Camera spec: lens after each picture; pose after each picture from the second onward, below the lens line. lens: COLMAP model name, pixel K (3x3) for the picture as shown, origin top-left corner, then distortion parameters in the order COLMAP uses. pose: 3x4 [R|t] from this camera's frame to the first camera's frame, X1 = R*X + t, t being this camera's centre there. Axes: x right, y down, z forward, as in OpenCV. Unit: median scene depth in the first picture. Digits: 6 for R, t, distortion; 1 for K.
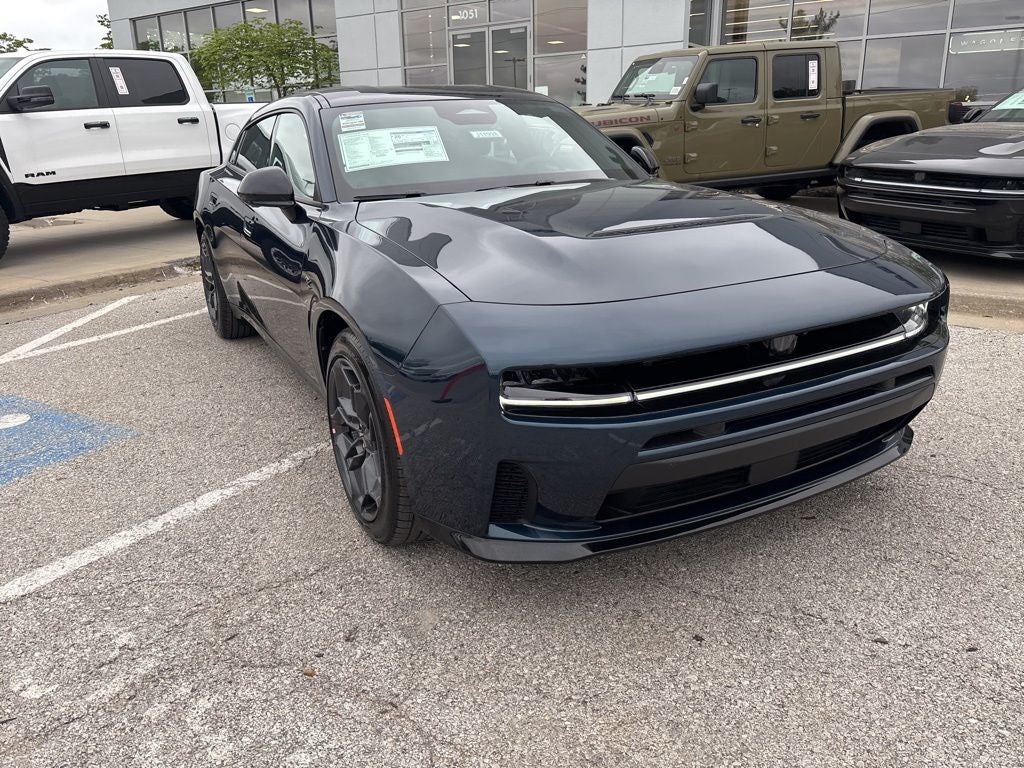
lens RADIAL K [[774.0, 0, 508.8], [0, 774.0, 387.0], [0, 0, 1]] dist [0.046591, -0.054596]
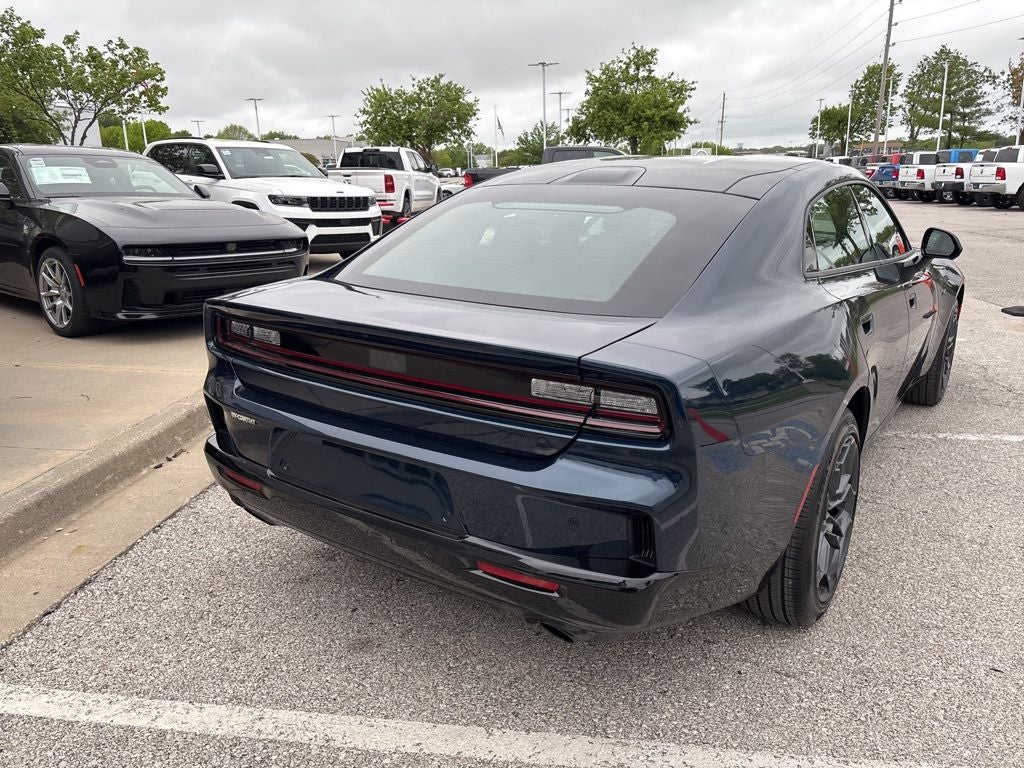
lens RADIAL K [[774.0, 0, 509.5], [0, 774.0, 381.0], [0, 0, 1]] dist [0.046591, -0.054596]
pose [[-0.456667, -0.209634, 0.864586, -1.137081], [0.292877, 0.882241, 0.368610, -0.735153], [-0.840047, 0.421550, -0.341493, 2.128280]]
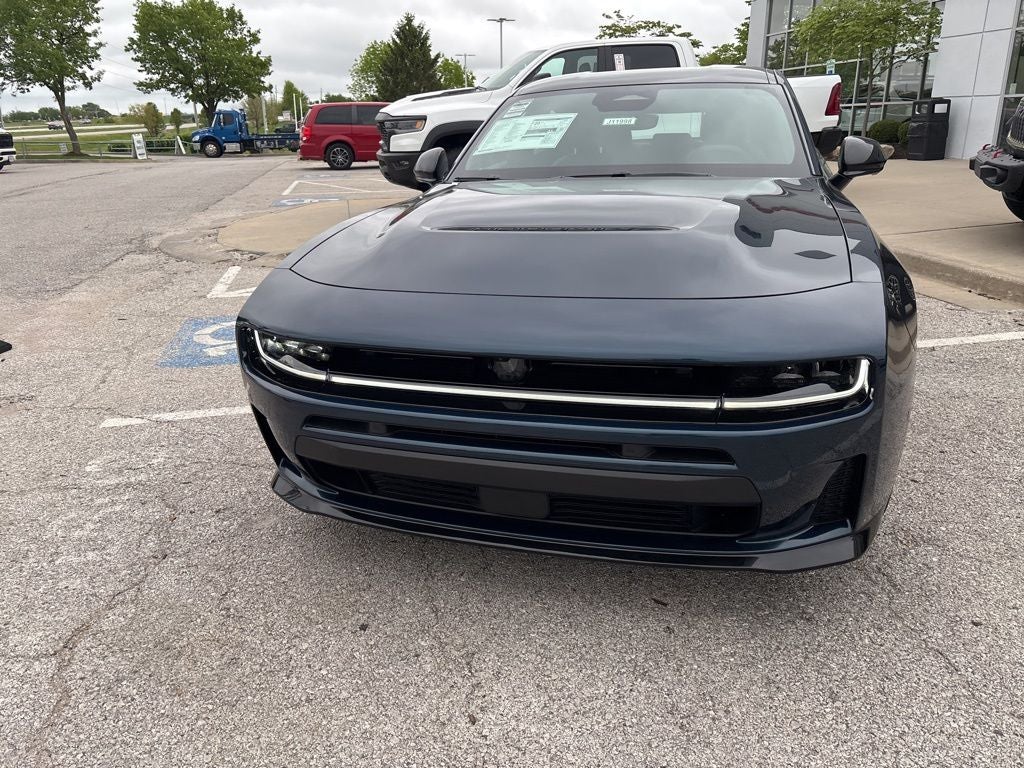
lens RADIAL K [[774.0, 0, 508.6], [0, 774.0, 376.8], [0, 0, 1]] dist [0.046591, -0.054596]
pose [[0.703656, 0.230724, -0.672038, 0.656594], [-0.216855, 0.970420, 0.106108, -0.096940], [0.676640, 0.071071, 0.732876, 0.236564]]
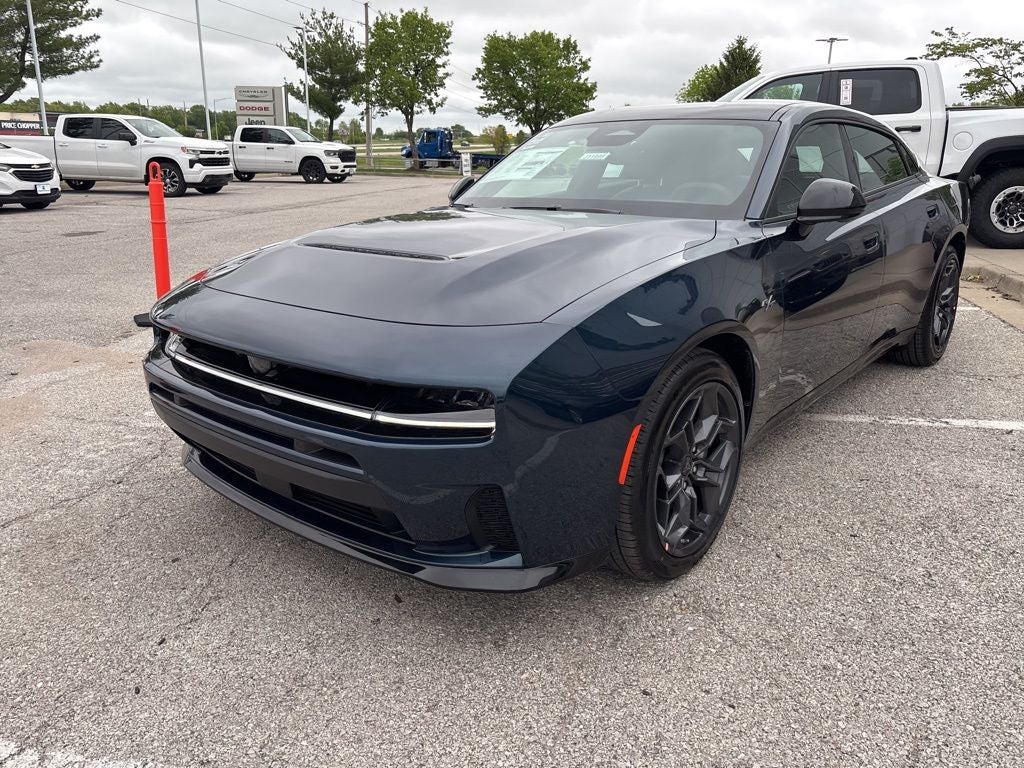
lens RADIAL K [[774.0, 0, 509.0], [0, 774.0, 376.6], [0, 0, 1]] dist [0.046591, -0.054596]
pose [[0.364830, 0.285436, -0.886242, 0.977820], [-0.295510, 0.938133, 0.180500, -0.227512], [0.882934, 0.196042, 0.426609, 0.584510]]
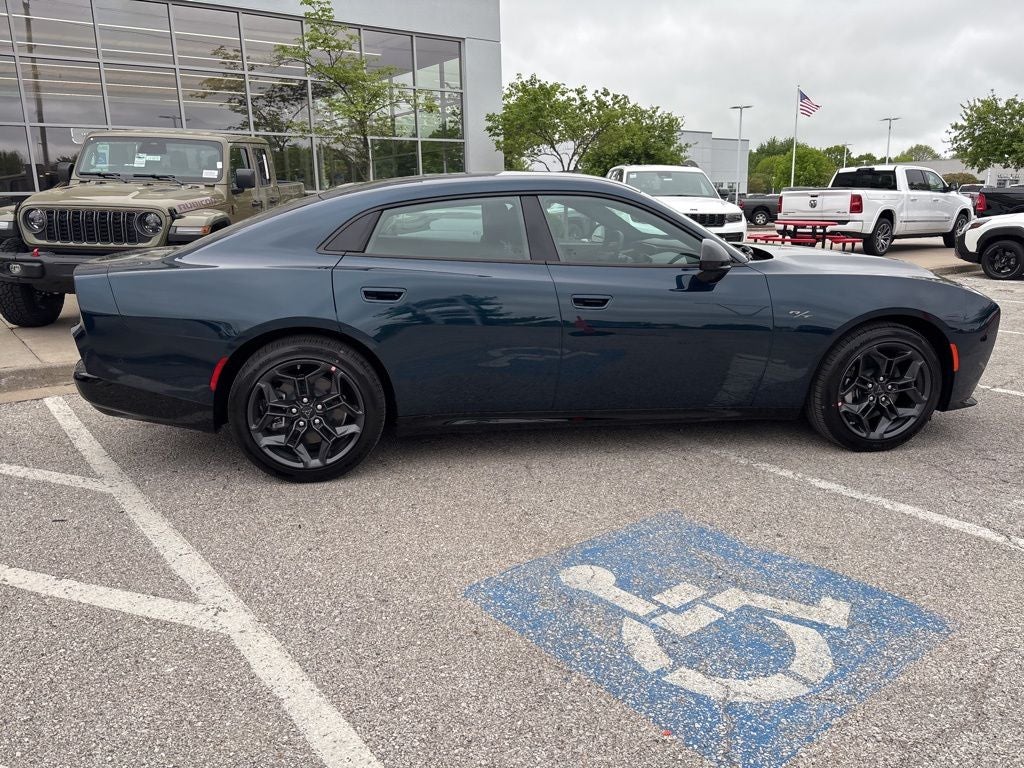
lens RADIAL K [[774.0, 0, 509.6], [0, 774.0, 388.1], [0, 0, 1]] dist [0.046591, -0.054596]
pose [[0.321892, -0.205844, 0.924129, -1.619033], [0.296725, 0.948837, 0.107992, -0.289921], [-0.899077, 0.239450, 0.366502, 0.900517]]
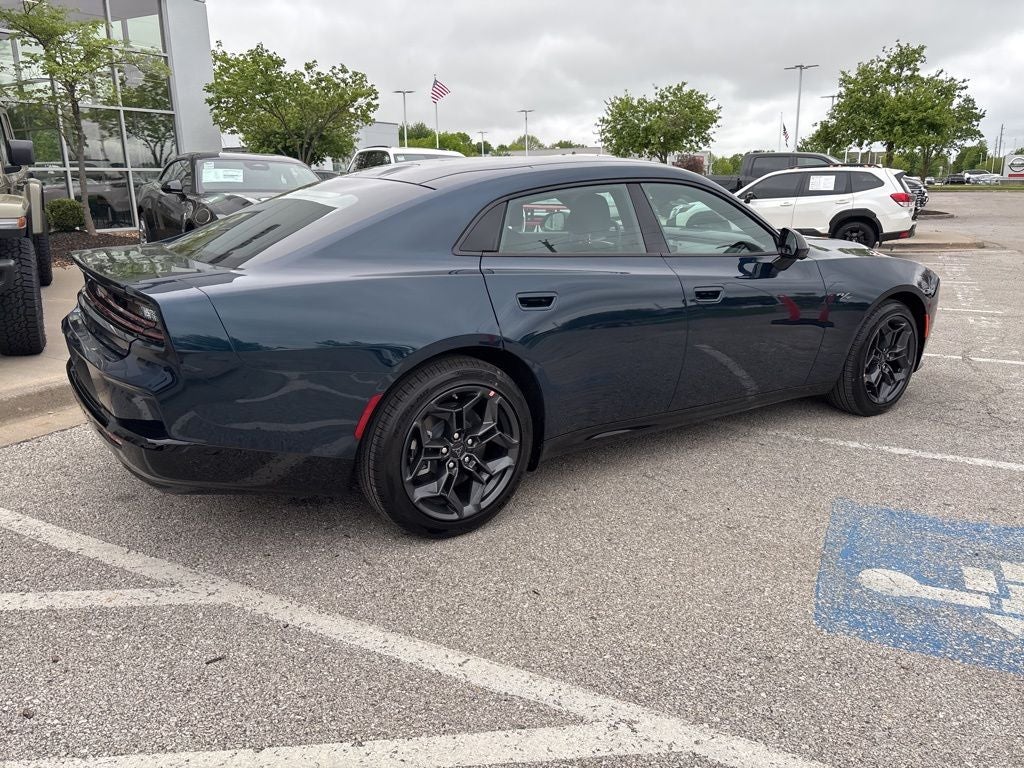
lens RADIAL K [[774.0, 0, 509.4], [0, 774.0, 373.6], [0, 0, 1]] dist [0.046591, -0.054596]
pose [[-0.122560, -0.220700, 0.967611, -1.542626], [0.311466, 0.917151, 0.248641, -0.527577], [-0.942321, 0.331851, -0.043665, 1.582910]]
